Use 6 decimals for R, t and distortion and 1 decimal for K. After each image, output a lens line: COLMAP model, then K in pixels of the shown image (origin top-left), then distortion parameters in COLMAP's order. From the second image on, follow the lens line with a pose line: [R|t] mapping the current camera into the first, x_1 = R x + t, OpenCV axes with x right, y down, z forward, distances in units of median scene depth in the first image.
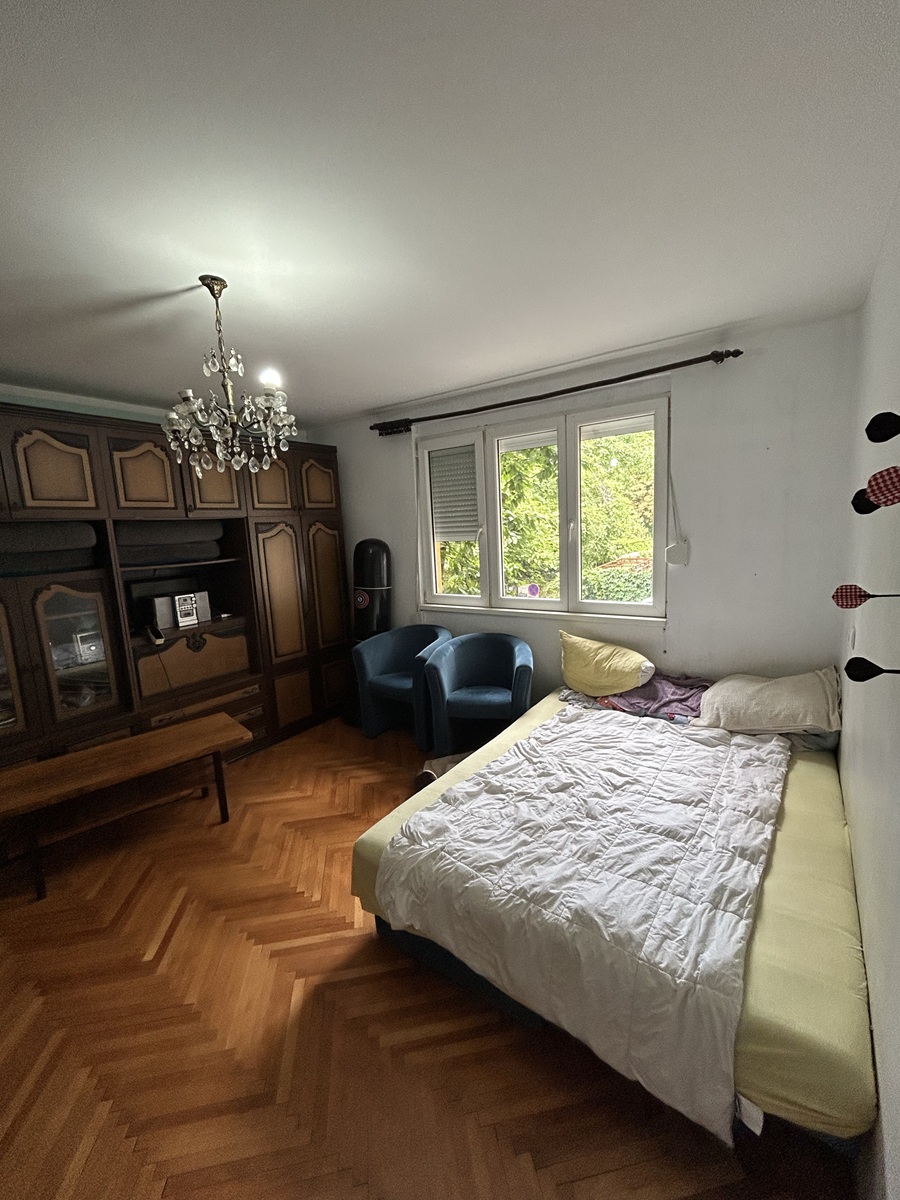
lens RADIAL K [[484.5, 0, 450.9], [0, 484.5, 600.7], [0, 0, 1]] dist [-0.007392, 0.003499]
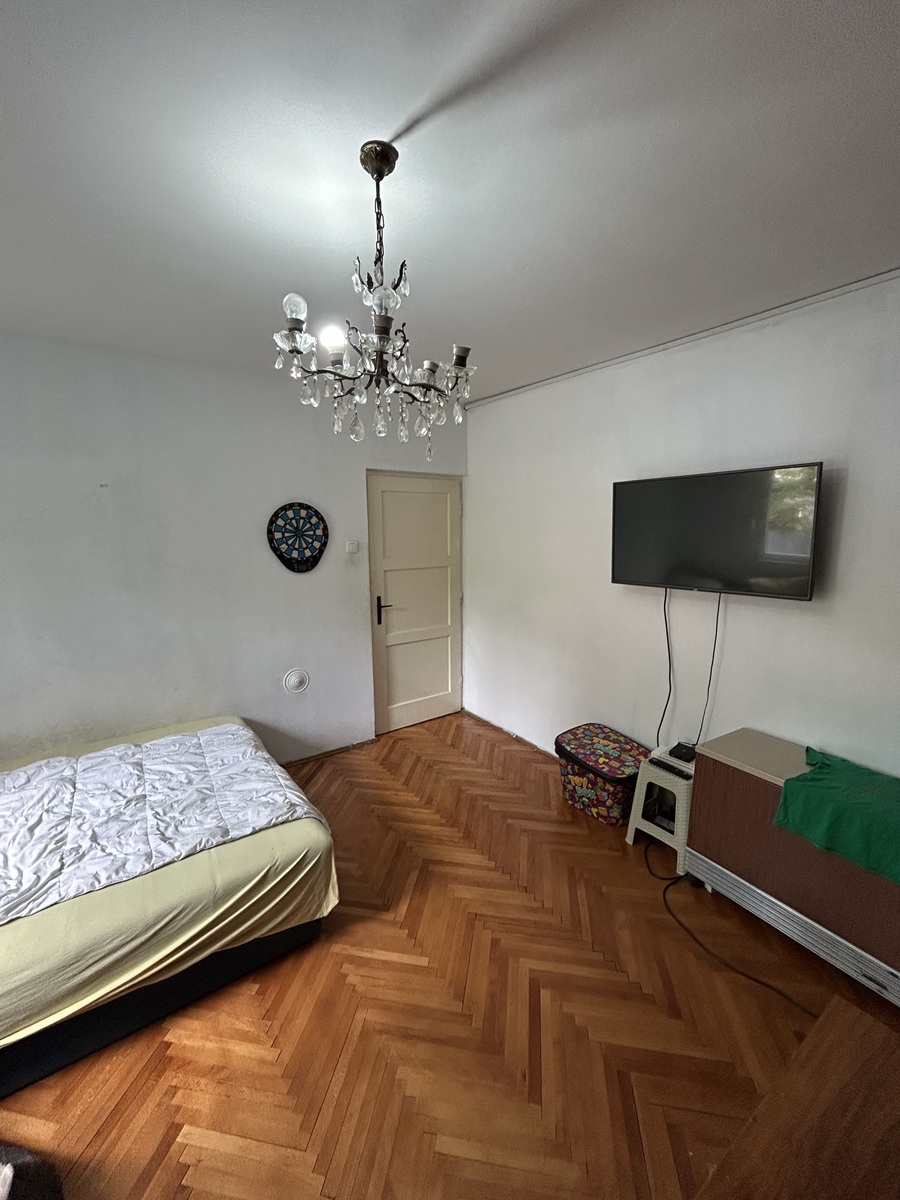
lens RADIAL K [[484.5, 0, 450.9], [0, 484.5, 600.7], [0, 0, 1]] dist [-0.007392, 0.003499]
pose [[-0.941402, 0.001867, 0.337282, -0.495755], [0.103194, 0.953626, 0.282751, -0.153720], [-0.321113, 0.300988, -0.897938, 1.067513]]
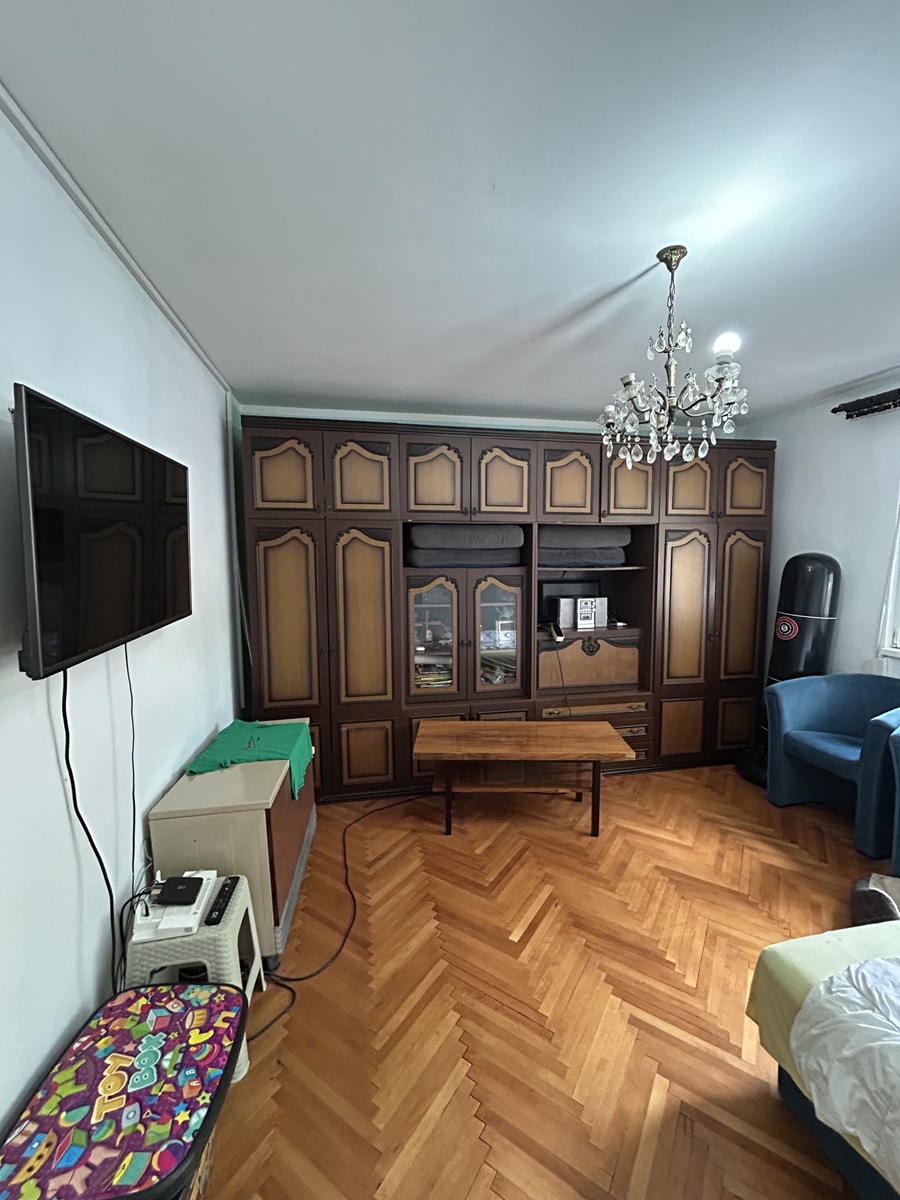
lens RADIAL K [[484.5, 0, 450.9], [0, 484.5, 600.7], [0, 0, 1]] dist [-0.007392, 0.003499]
pose [[0.719210, 0.106225, -0.686624, -0.059858], [-0.132032, 0.991131, 0.015036, 0.017478], [0.682132, 0.079842, 0.726857, 0.065882]]
